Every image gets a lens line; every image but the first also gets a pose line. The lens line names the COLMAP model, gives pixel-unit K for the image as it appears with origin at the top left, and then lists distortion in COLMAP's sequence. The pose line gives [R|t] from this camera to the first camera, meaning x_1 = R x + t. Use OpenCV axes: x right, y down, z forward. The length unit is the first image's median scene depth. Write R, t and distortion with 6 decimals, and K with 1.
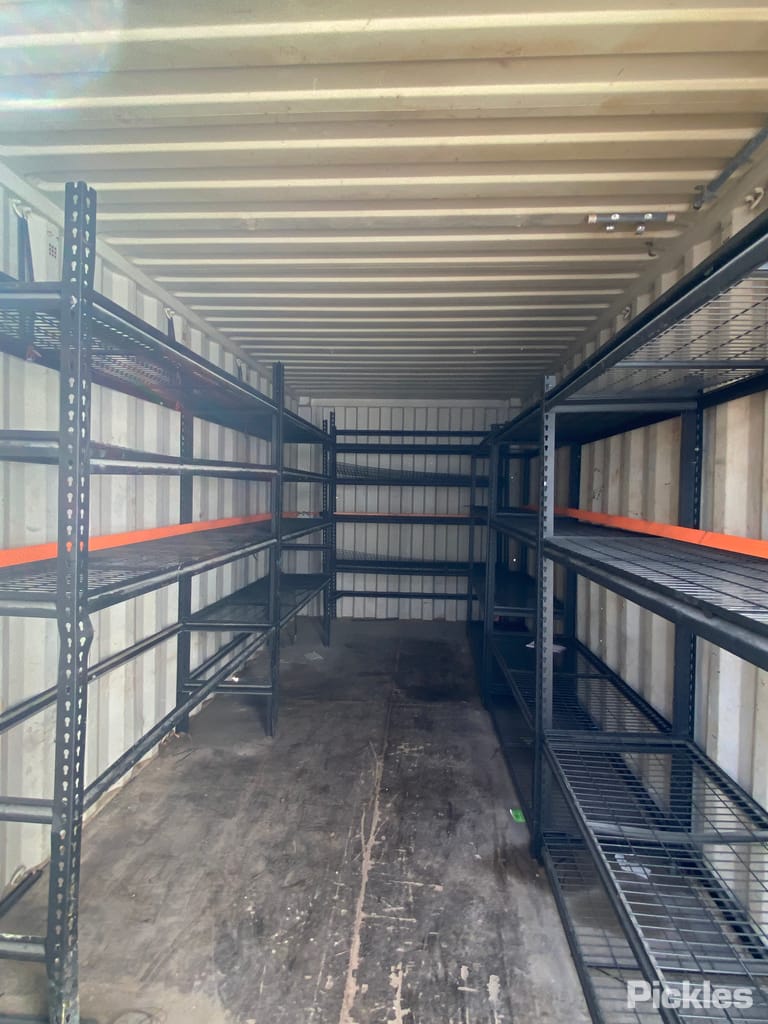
lens RADIAL K [[563.9, 0, 391.1], [0, 563.9, 504.9], [0, 0, 1]] dist [0.012172, -0.021735]
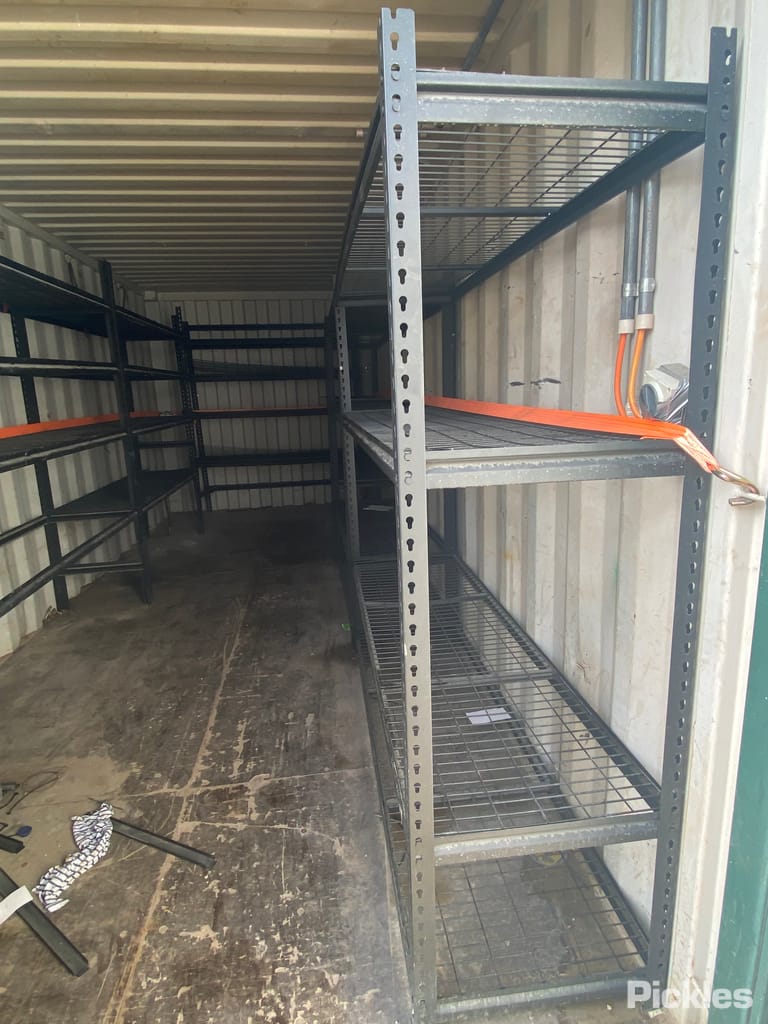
lens RADIAL K [[563.9, 0, 400.2], [0, 563.9, 507.7], [0, 0, 1]] dist [0.012172, -0.021735]
pose [[0.977735, -0.093525, 0.187849, 0.115712], [0.056653, 0.979593, 0.192840, 0.026865], [-0.202051, -0.177904, 0.963081, -0.229625]]
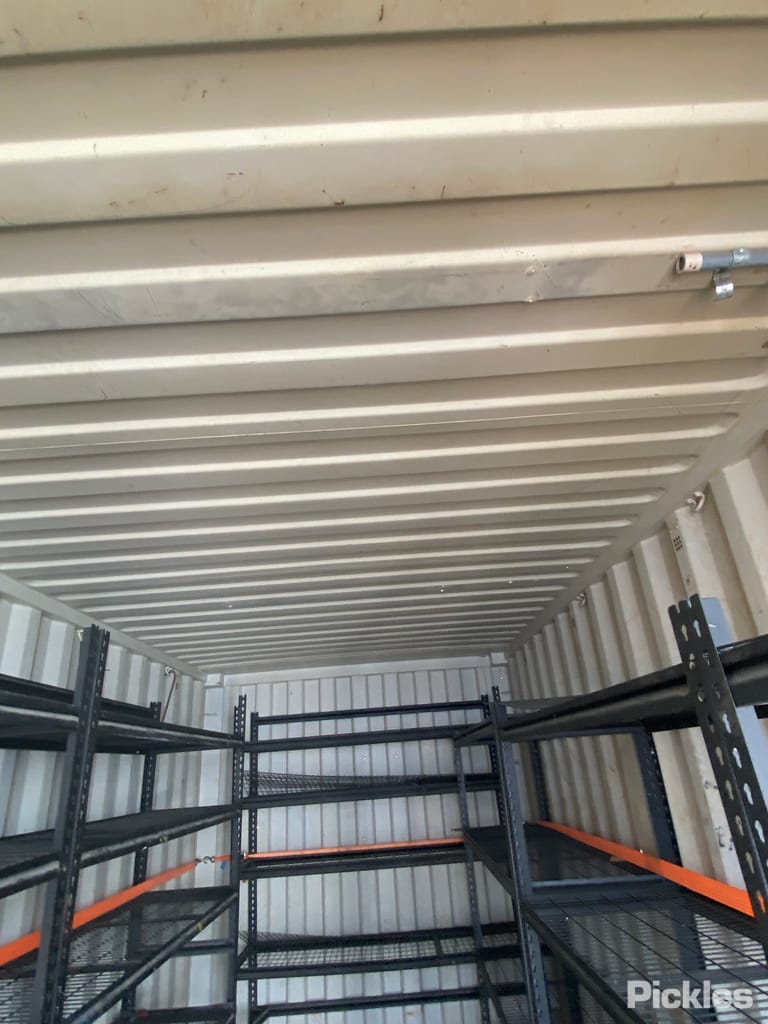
lens RADIAL K [[563.9, 0, 385.7], [0, 563.9, 508.2], [0, 0, 1]] dist [0.012172, -0.021735]
pose [[0.994615, -0.063064, 0.082241, 0.045743], [0.092295, 0.899952, -0.426107, -0.120733], [-0.047141, 0.431403, 0.900927, 0.534424]]
